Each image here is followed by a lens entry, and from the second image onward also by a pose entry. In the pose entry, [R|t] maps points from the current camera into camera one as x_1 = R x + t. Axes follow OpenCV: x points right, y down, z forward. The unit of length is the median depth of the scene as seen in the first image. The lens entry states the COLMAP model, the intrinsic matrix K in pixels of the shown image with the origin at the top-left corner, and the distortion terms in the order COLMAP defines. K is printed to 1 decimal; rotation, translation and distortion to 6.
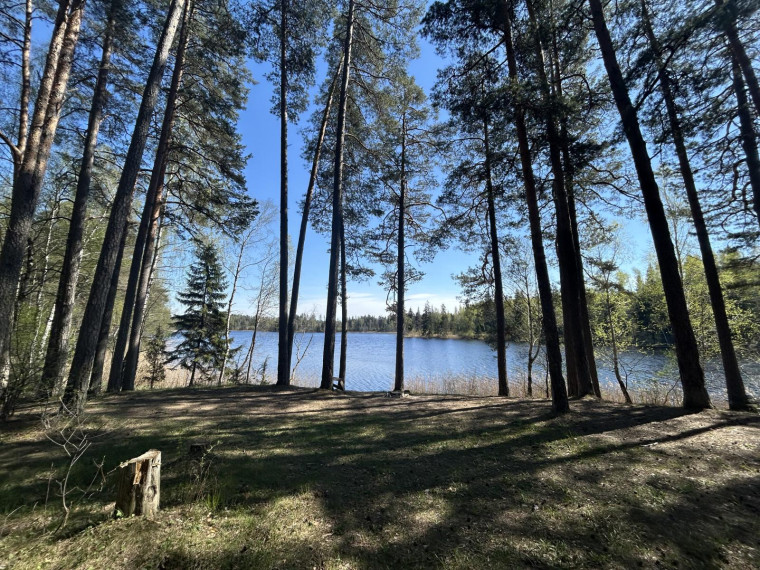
lens RADIAL K [[305.6, 0, 376.8], [0, 305.6, 280.9], [0, 0, 1]] dist [-0.001613, -0.000044]
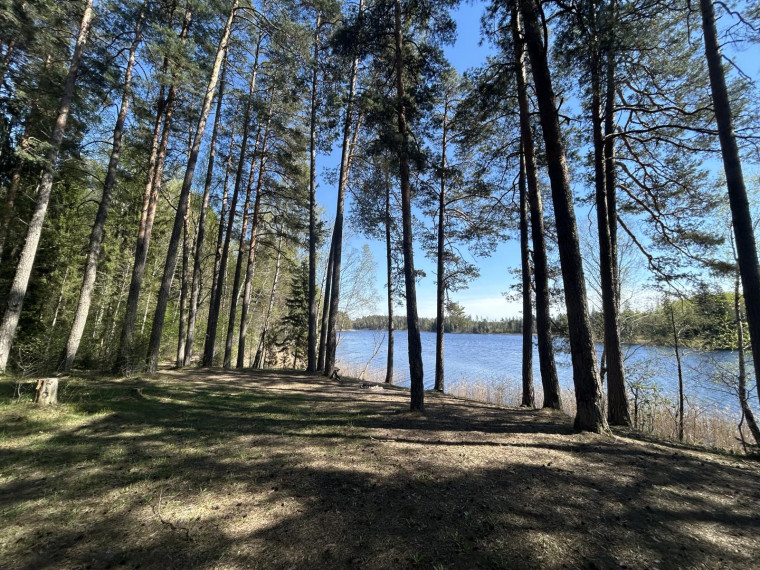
lens RADIAL K [[303.6, 0, 382.0], [0, 303.6, 281.5], [0, 0, 1]] dist [0.000183, 0.000066]
pose [[0.882193, -0.059192, -0.467153, 0.158294], [0.058414, 0.998162, -0.016163, 0.002733], [0.467250, -0.013029, 0.884029, 0.012144]]
